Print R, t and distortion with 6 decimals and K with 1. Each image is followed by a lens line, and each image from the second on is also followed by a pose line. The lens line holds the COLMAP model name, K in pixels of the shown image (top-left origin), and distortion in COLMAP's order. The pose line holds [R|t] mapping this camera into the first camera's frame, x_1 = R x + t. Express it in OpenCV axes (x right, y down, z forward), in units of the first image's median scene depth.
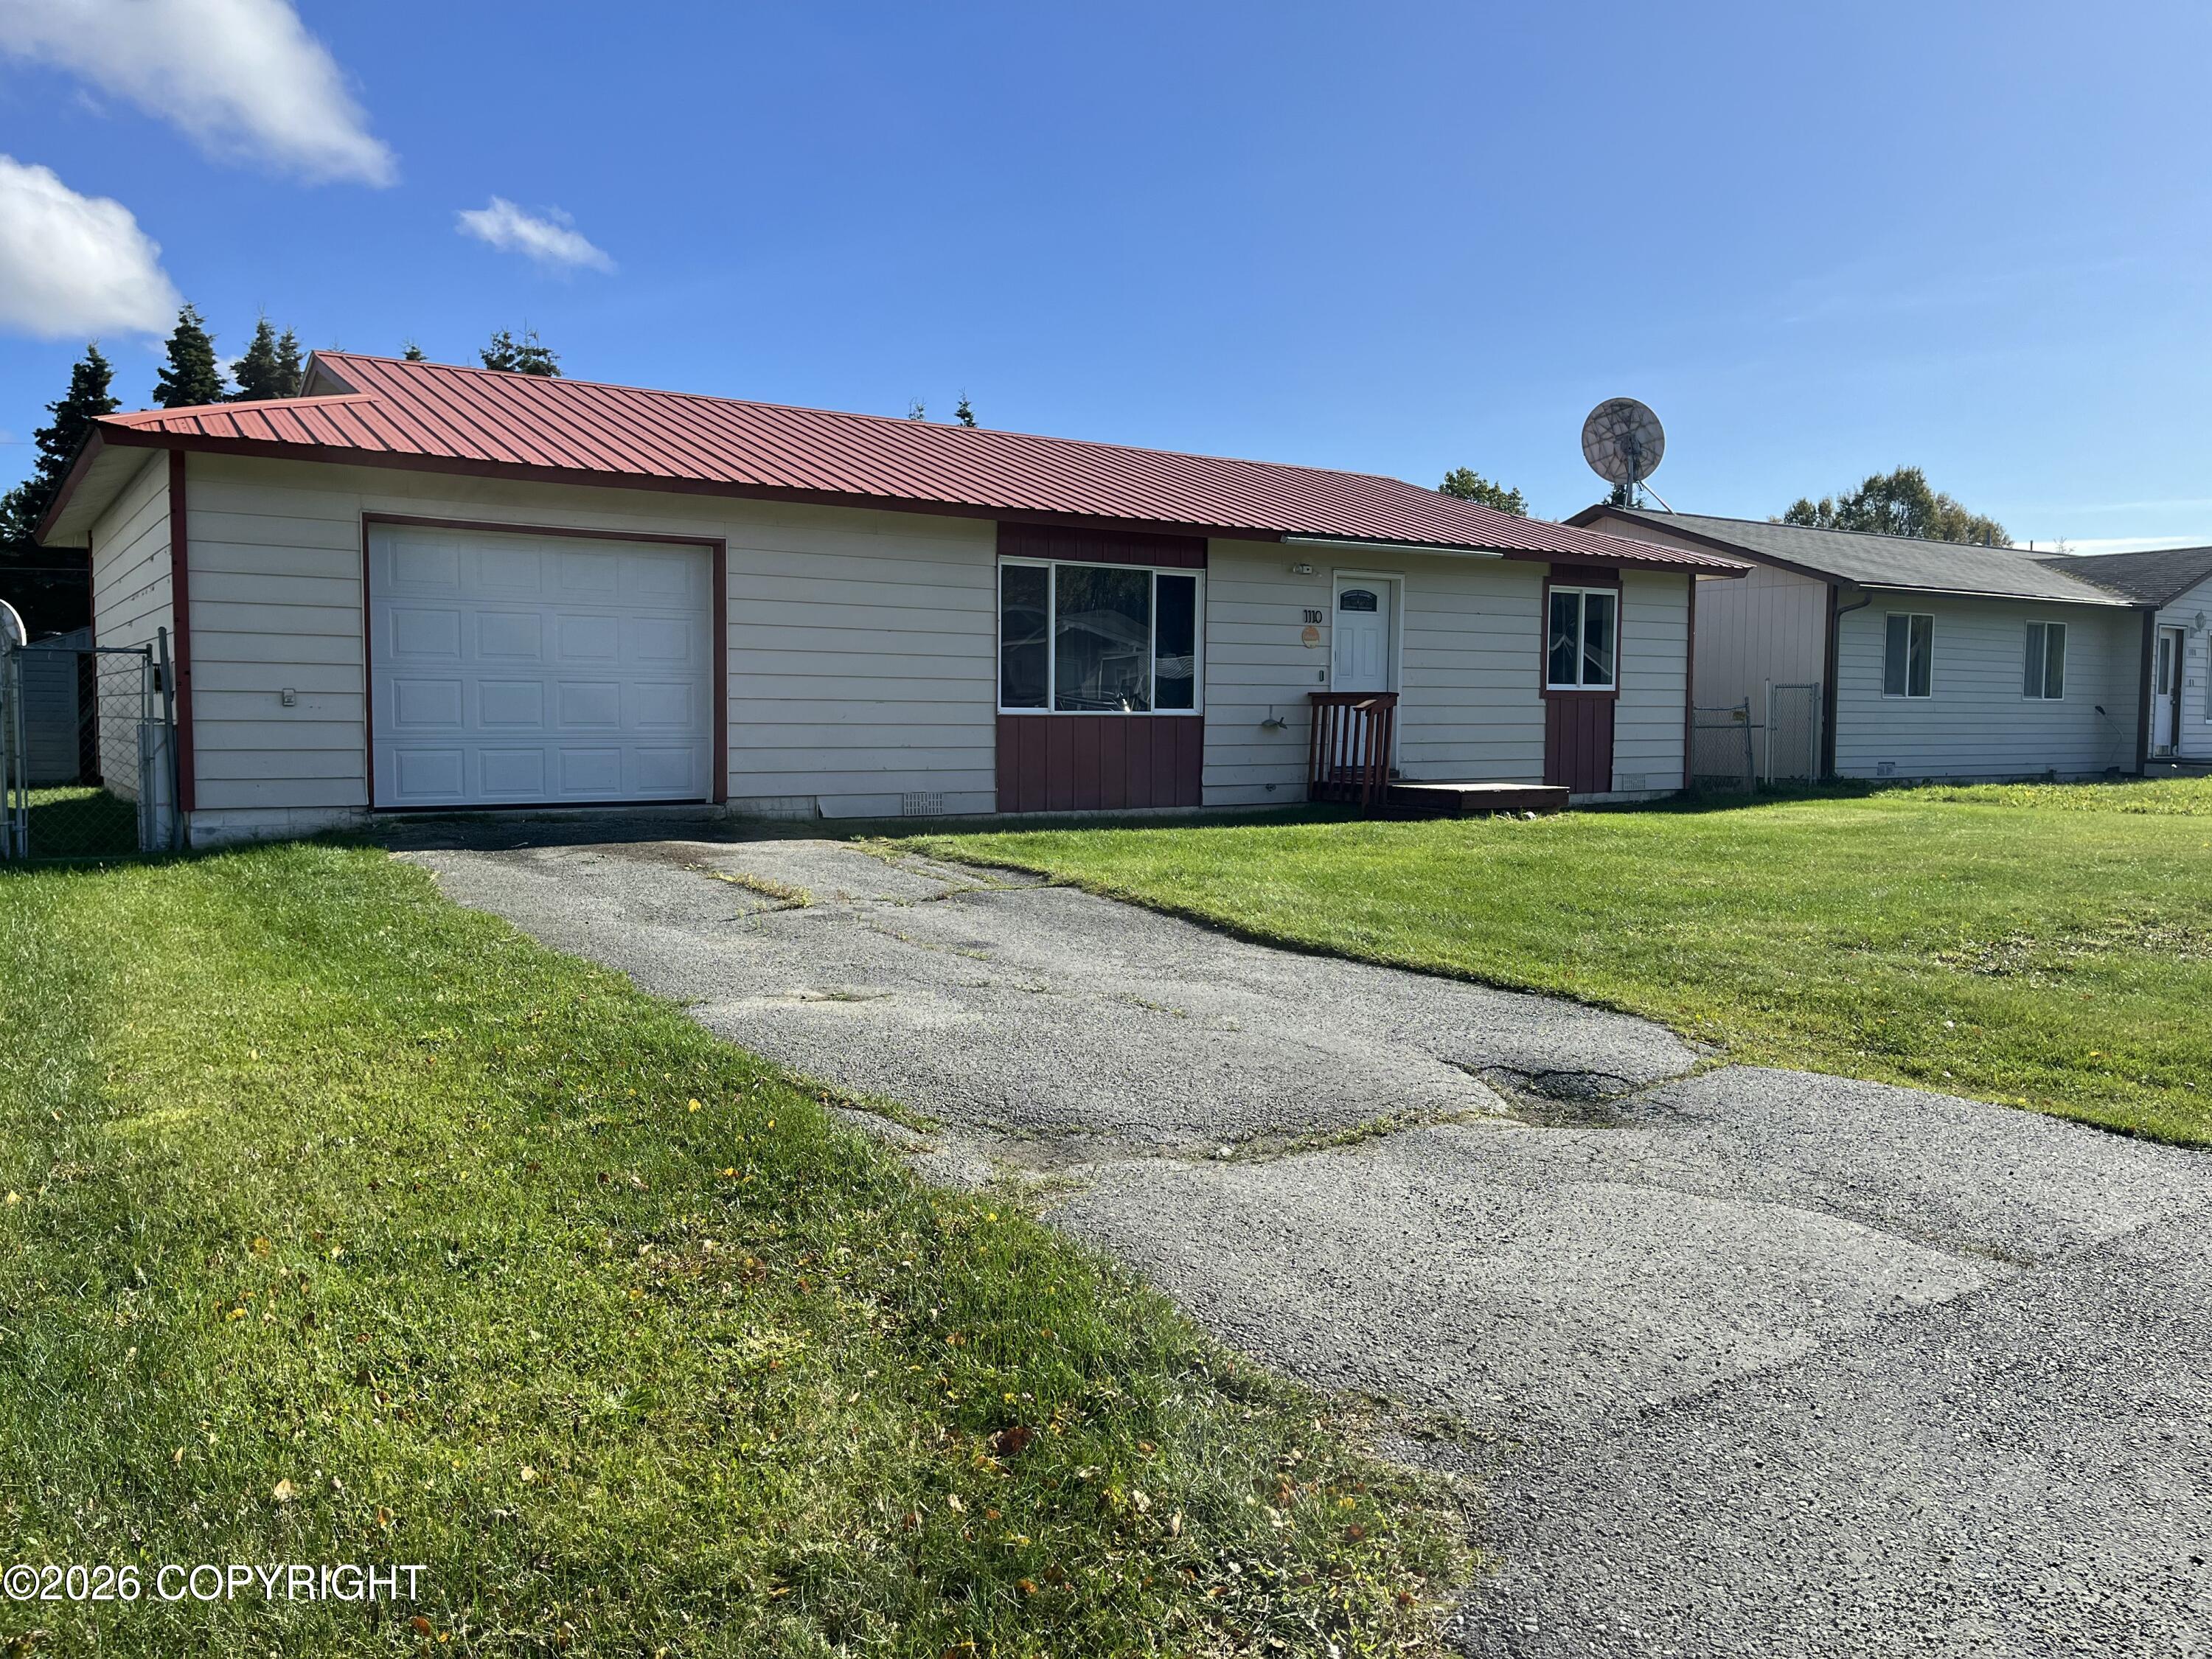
lens RADIAL K [[1684.3, 0, 1111.8], [0, 1684.3, 845.8], [0, 0, 1]] dist [0.012888, -0.003163]
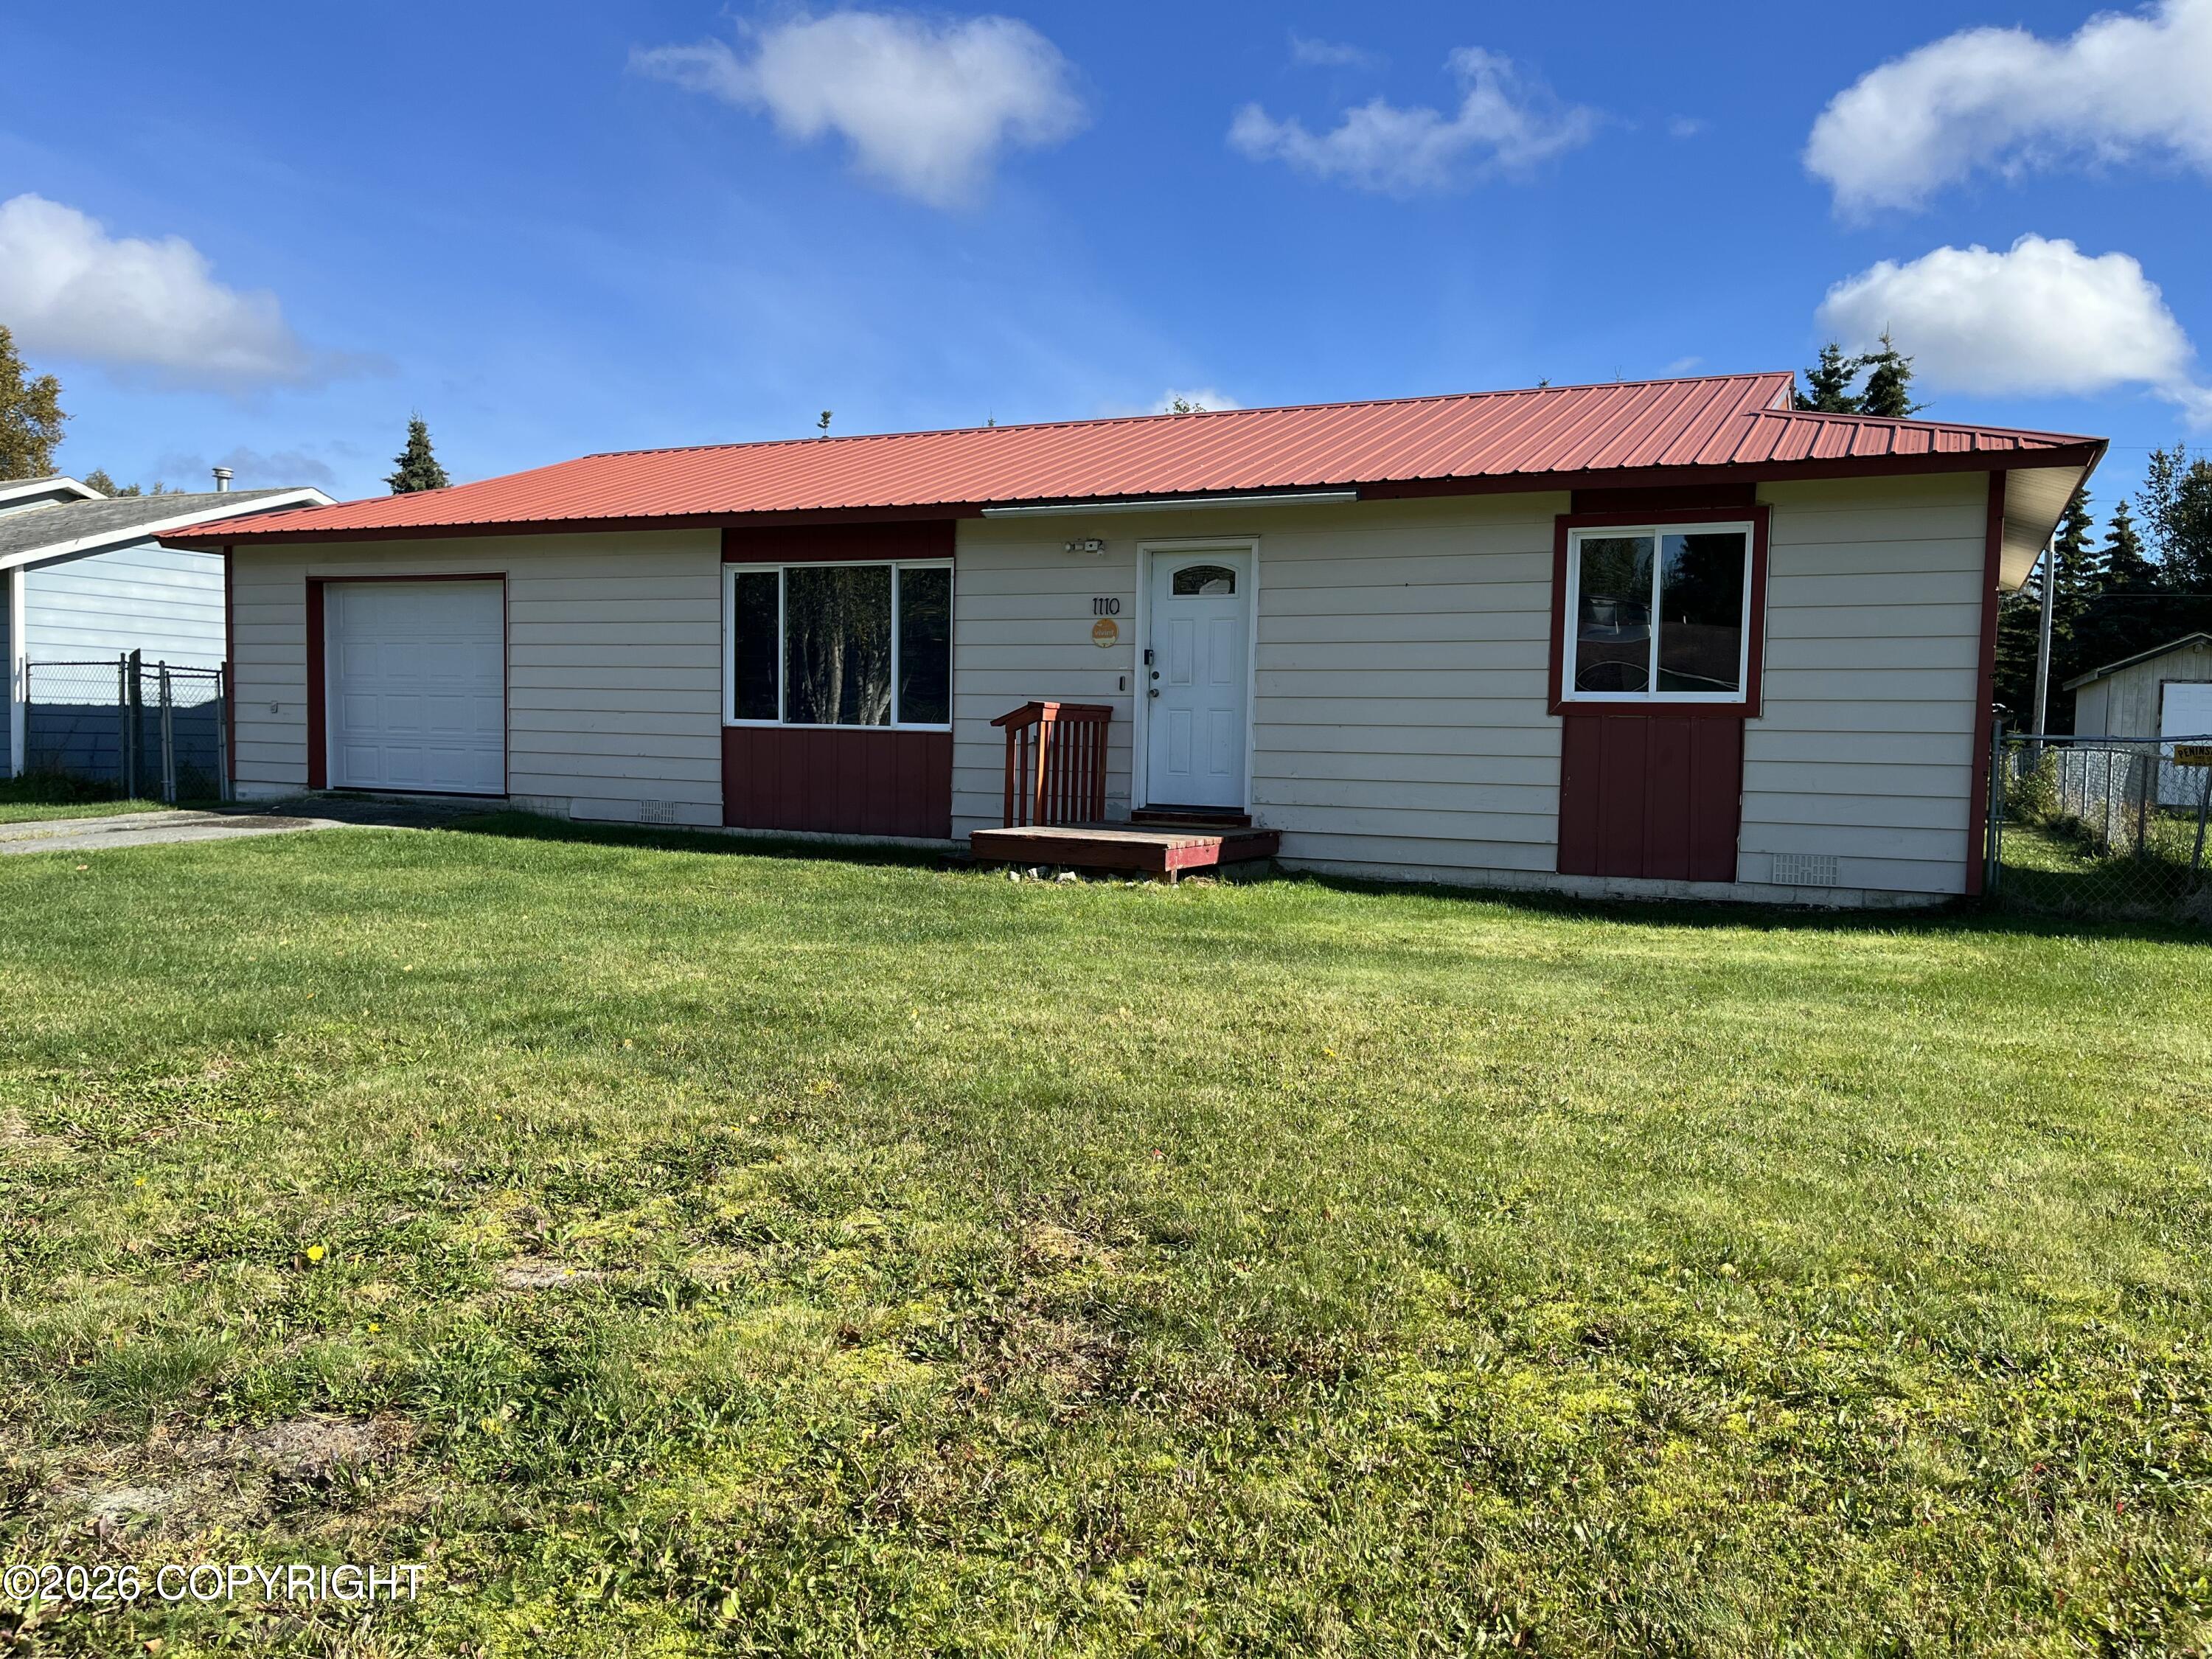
lens RADIAL K [[1684.3, 0, 1109.8], [0, 1684.3, 828.0], [0, 0, 1]] dist [0.012888, -0.003163]
pose [[0.495874, 0.054343, -0.866692, 0.833042], [-0.088204, 0.996030, 0.011987, -0.047097], [0.863903, 0.070501, 0.498699, 0.661710]]
